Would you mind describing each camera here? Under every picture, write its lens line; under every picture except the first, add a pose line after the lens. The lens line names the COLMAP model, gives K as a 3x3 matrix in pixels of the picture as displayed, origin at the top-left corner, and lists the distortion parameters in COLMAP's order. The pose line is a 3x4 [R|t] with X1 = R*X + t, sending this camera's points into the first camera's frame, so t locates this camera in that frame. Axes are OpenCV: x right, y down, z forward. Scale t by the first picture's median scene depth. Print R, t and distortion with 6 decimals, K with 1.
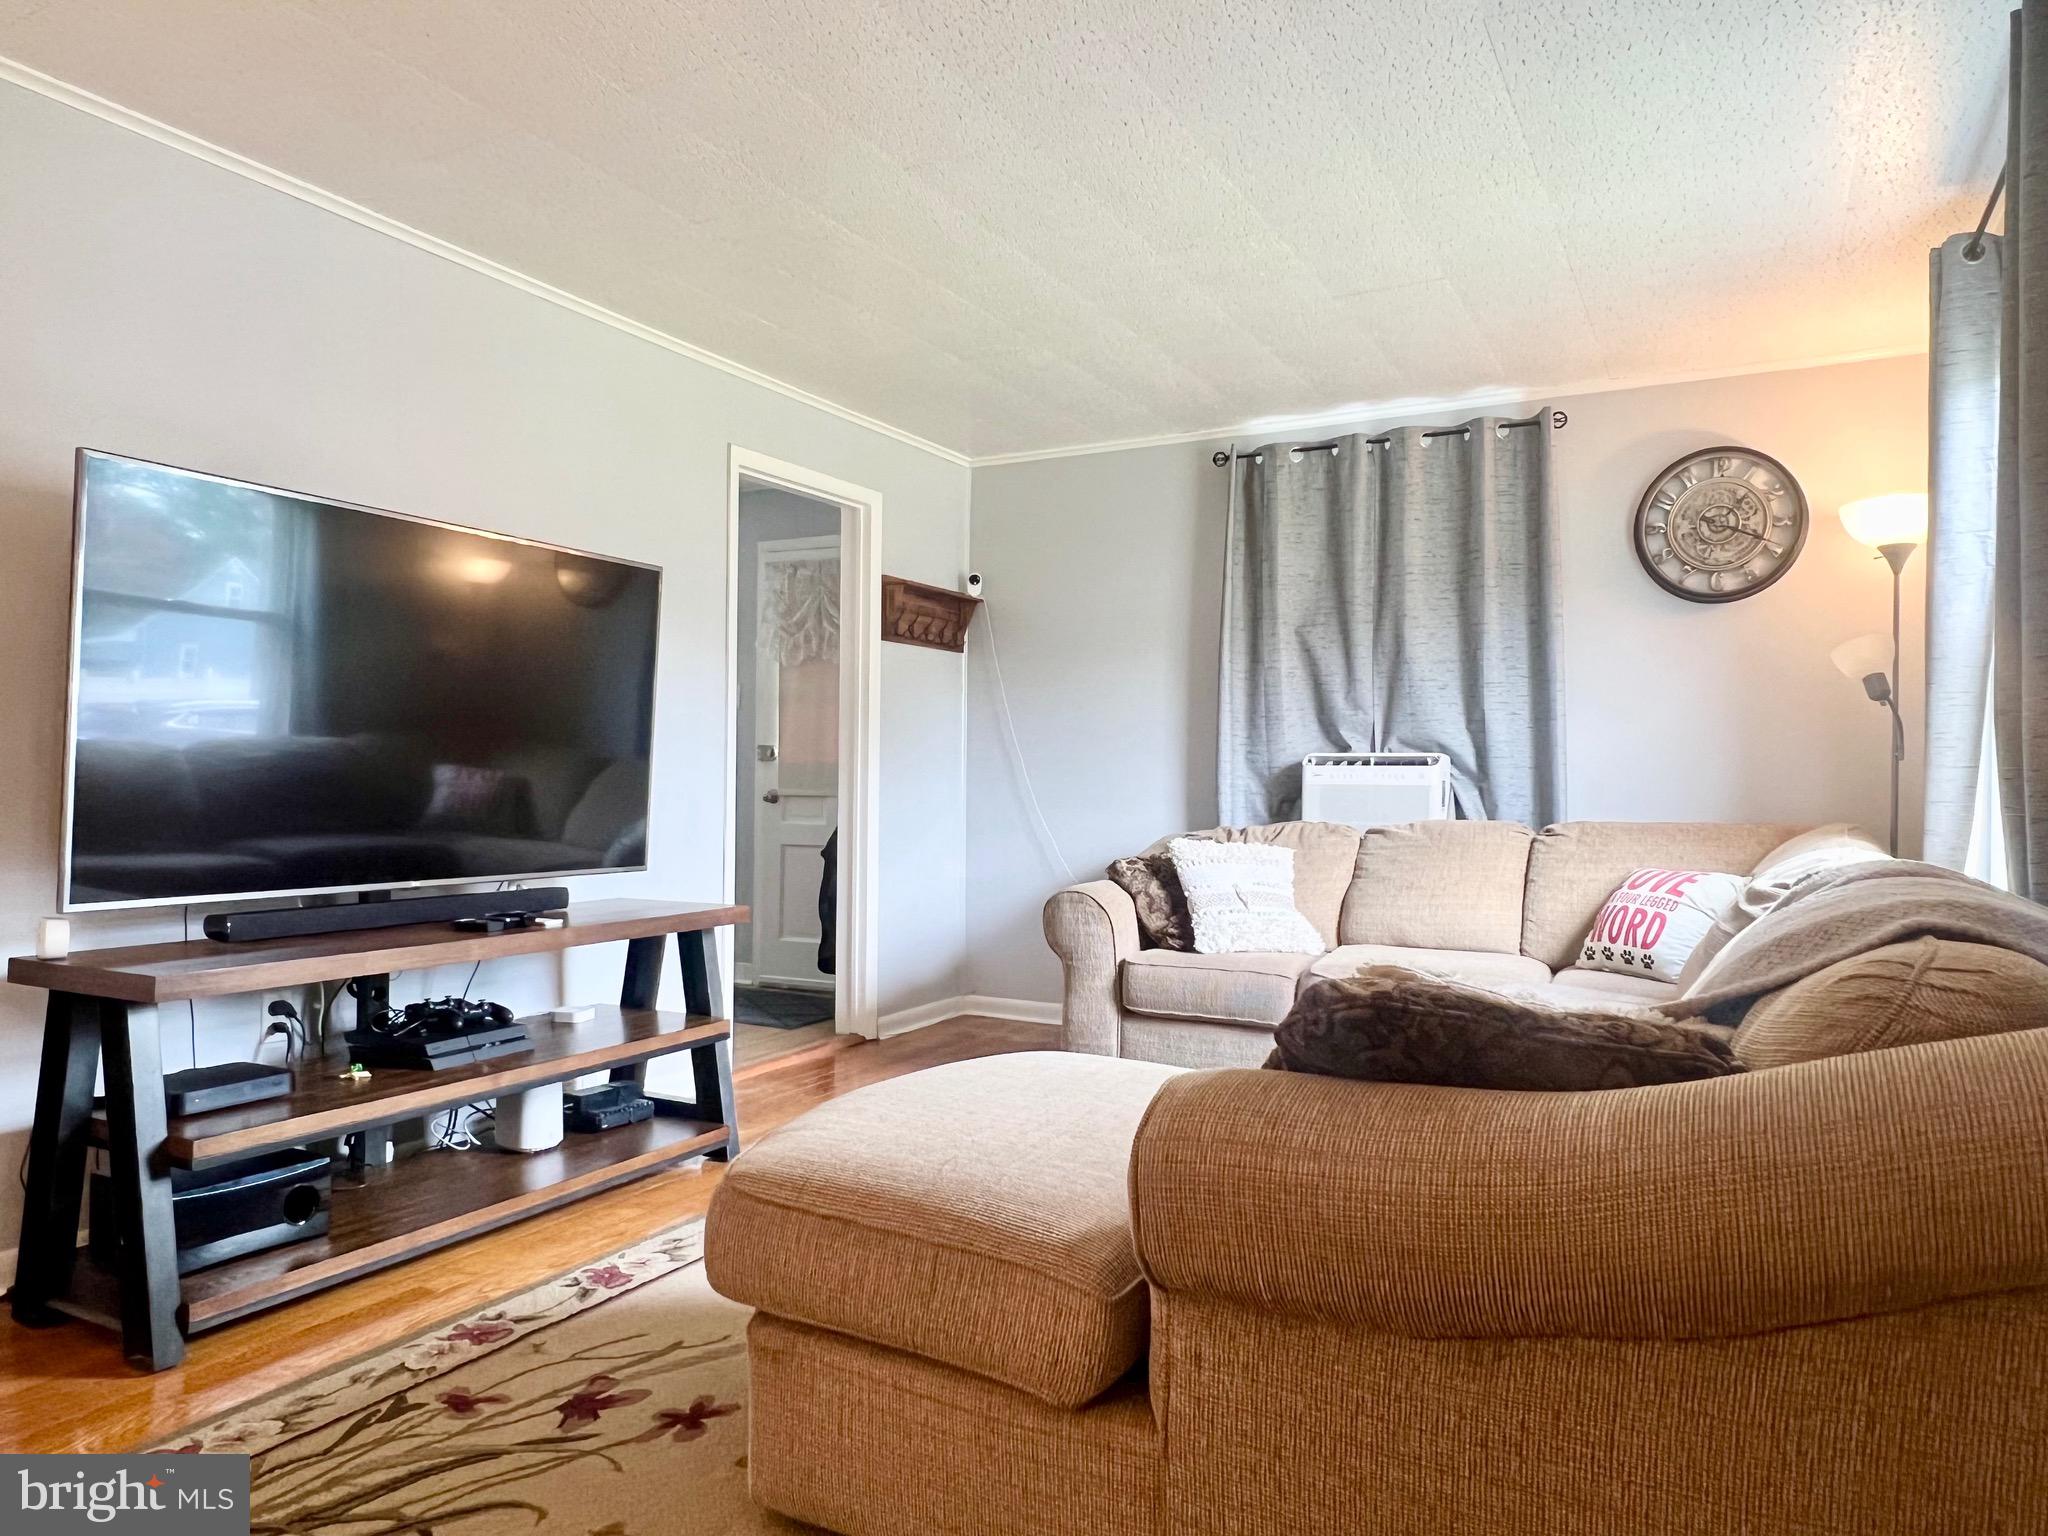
lens RADIAL K [[1348.3, 0, 1027.3], [0, 1348.3, 776.4], [0, 0, 1]] dist [0.001115, -0.003139]
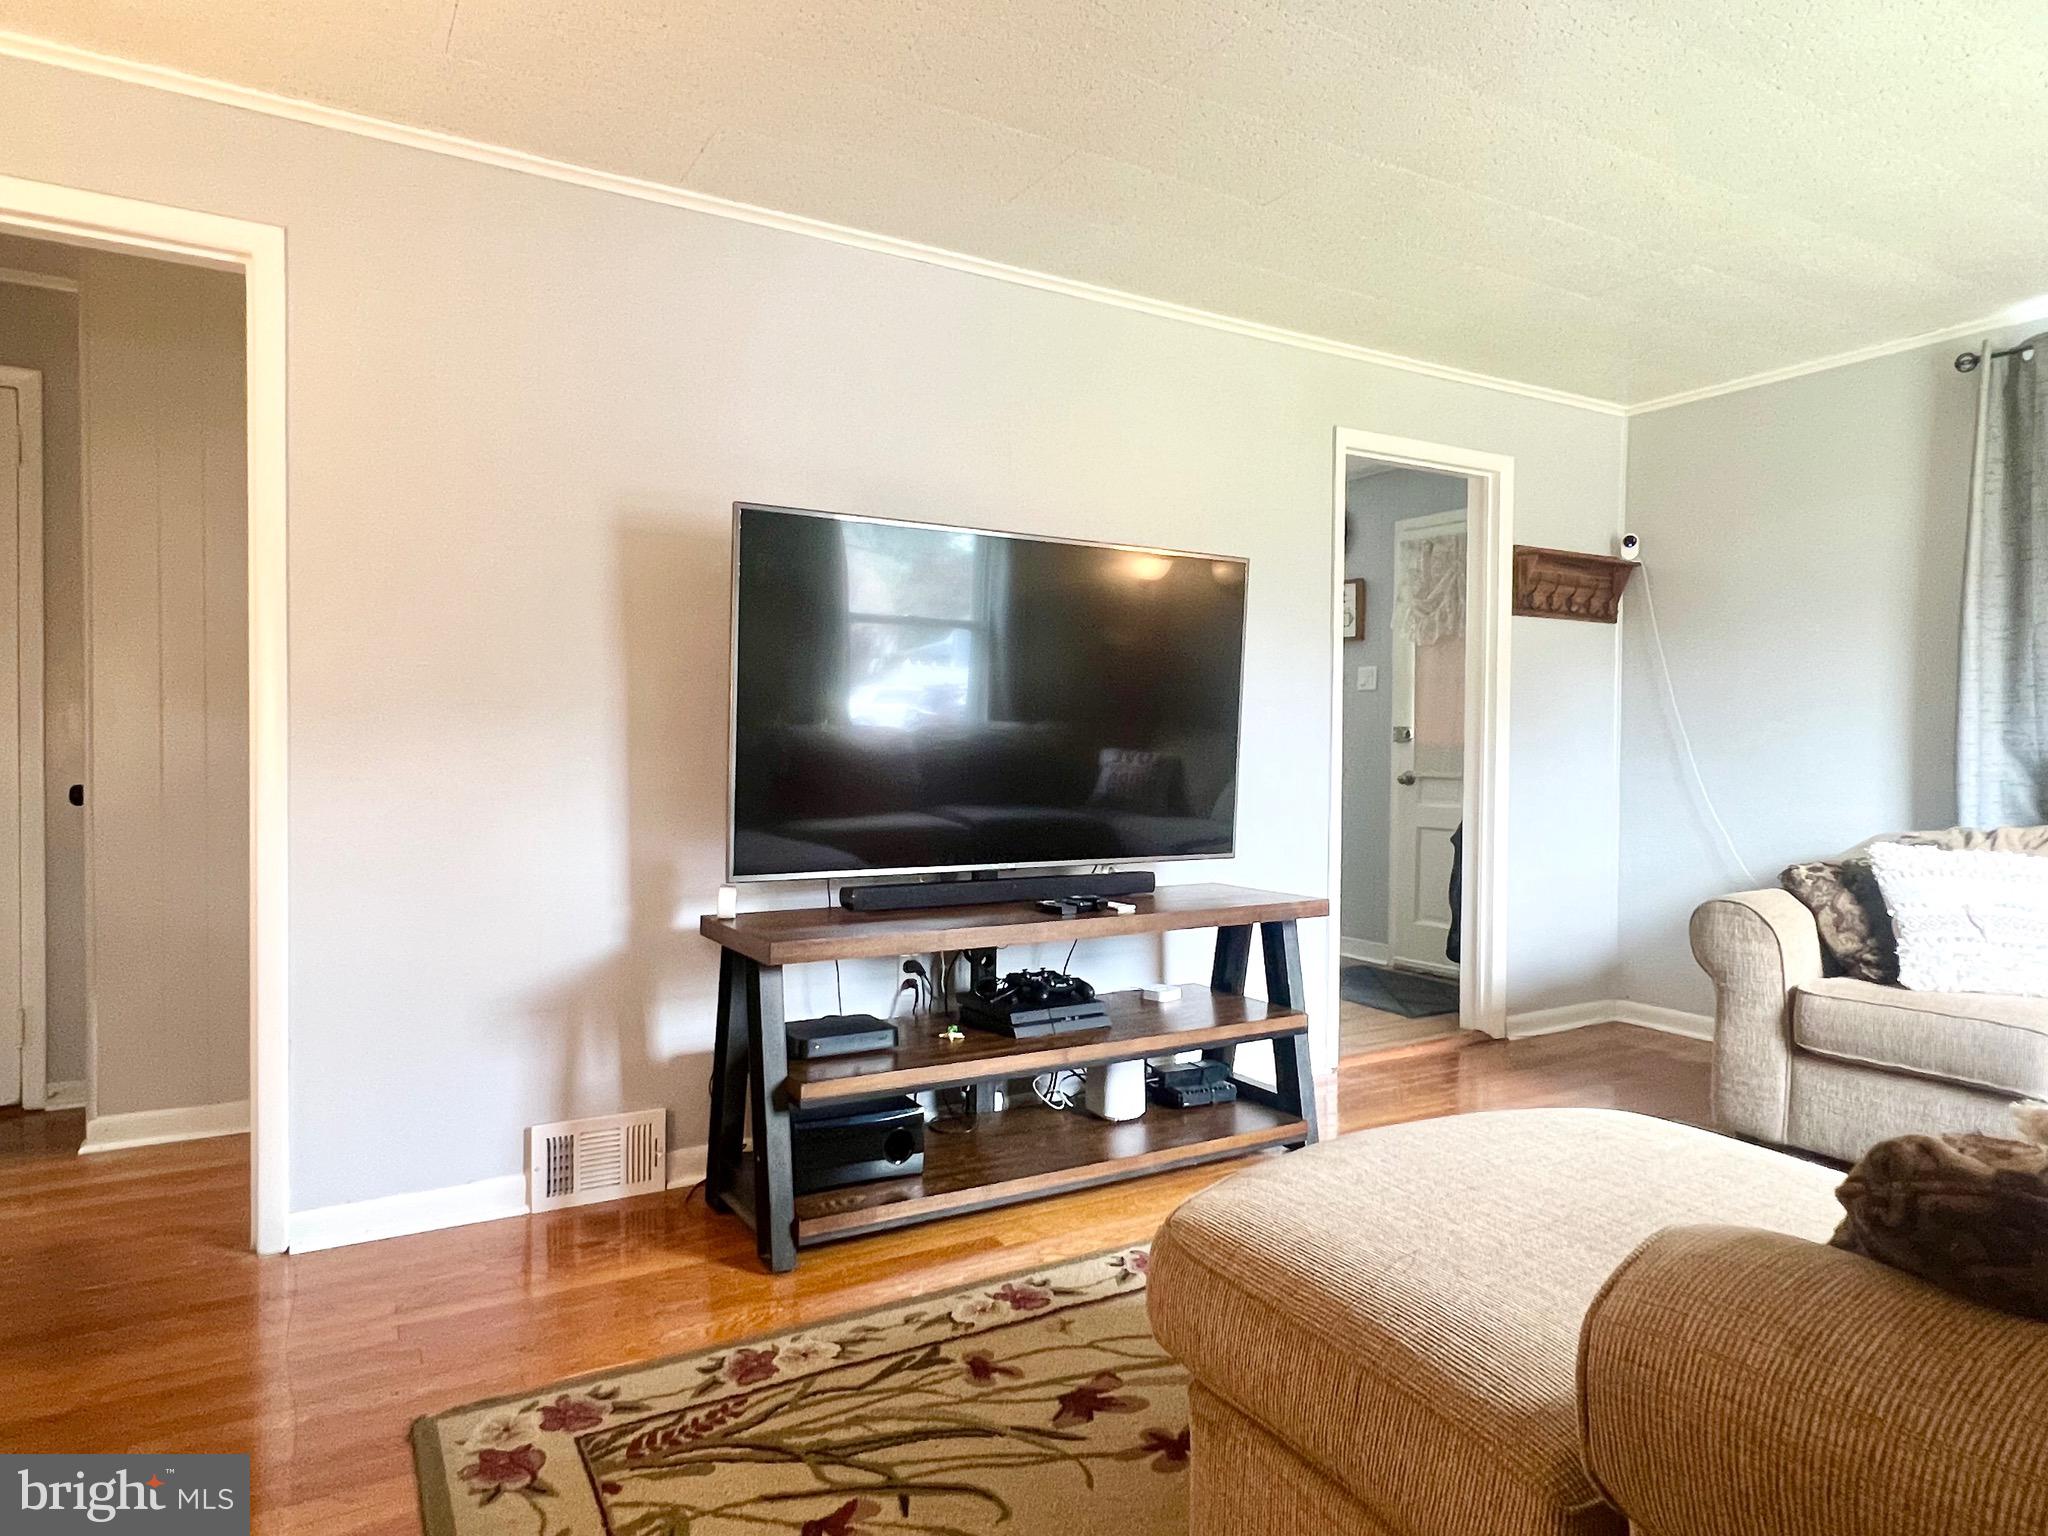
lens RADIAL K [[1249.5, 0, 1012.6], [0, 1249.5, 772.1], [0, 0, 1]] dist [-0.002051, -0.000843]
pose [[0.854539, 0.008519, -0.519318, 0.063946], [0.002224, 0.999796, 0.020061, -0.014344], [0.519383, -0.018297, 0.854346, 0.106915]]
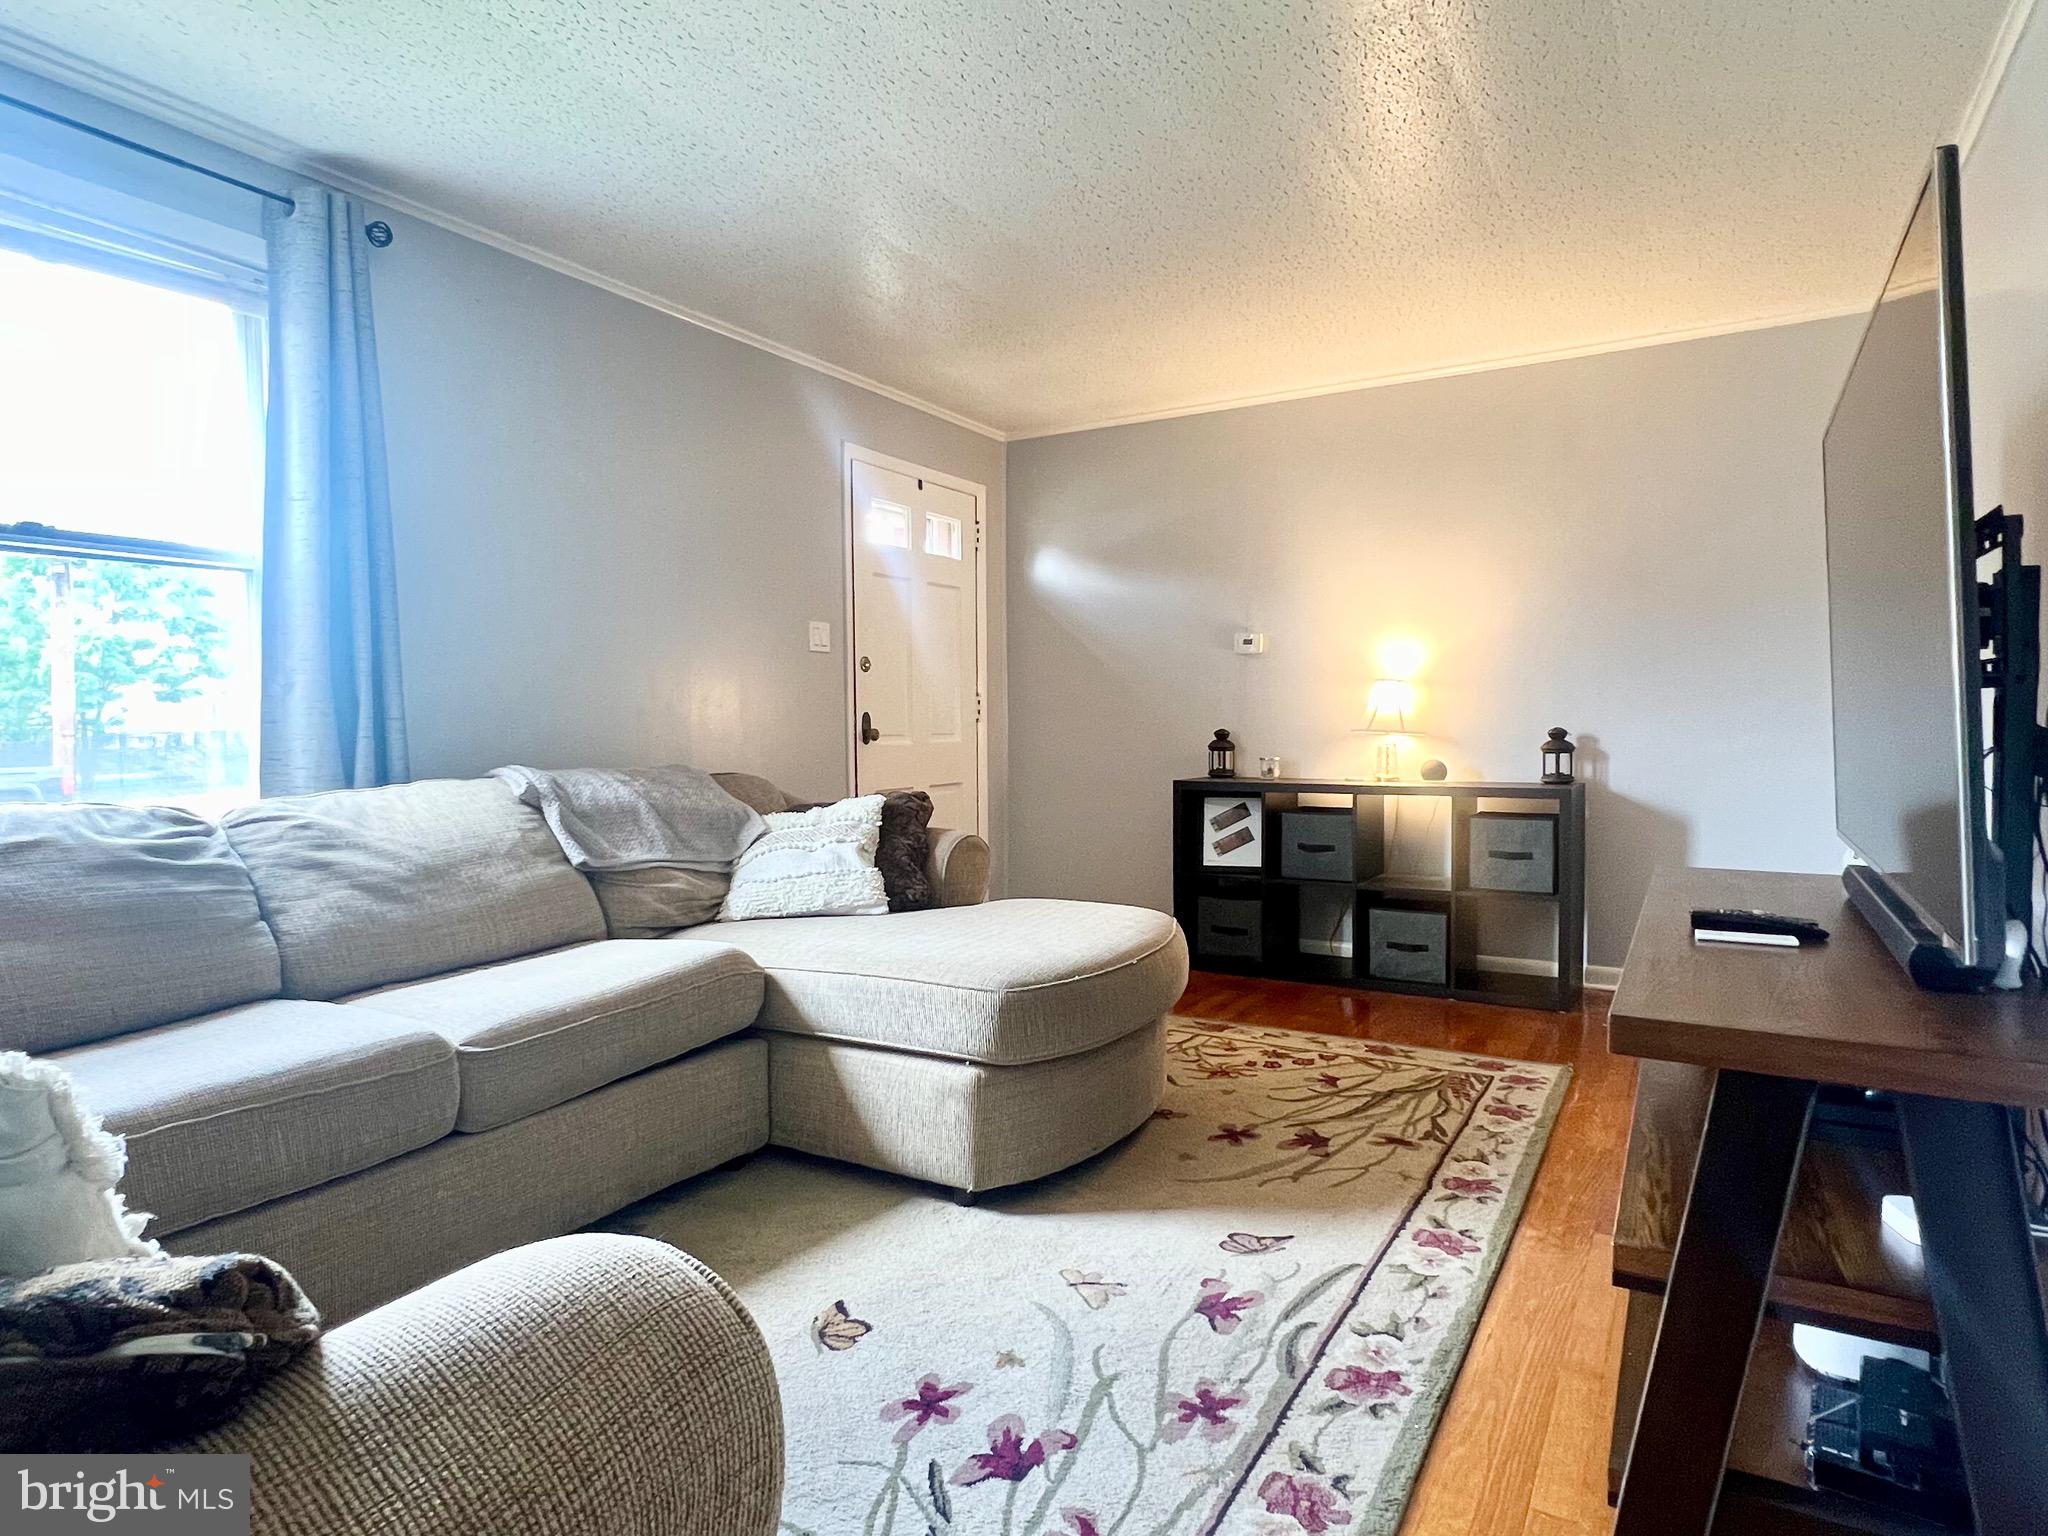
lens RADIAL K [[1137.9, 0, 1022.8], [0, 1137.9, 772.9], [0, 0, 1]] dist [-0.002785, -0.000107]
pose [[-0.999296, -0.002465, 0.037441, -0.031847], [-0.000793, 0.999004, 0.044620, 0.002879], [-0.037514, 0.044559, -0.998302, 1.326911]]
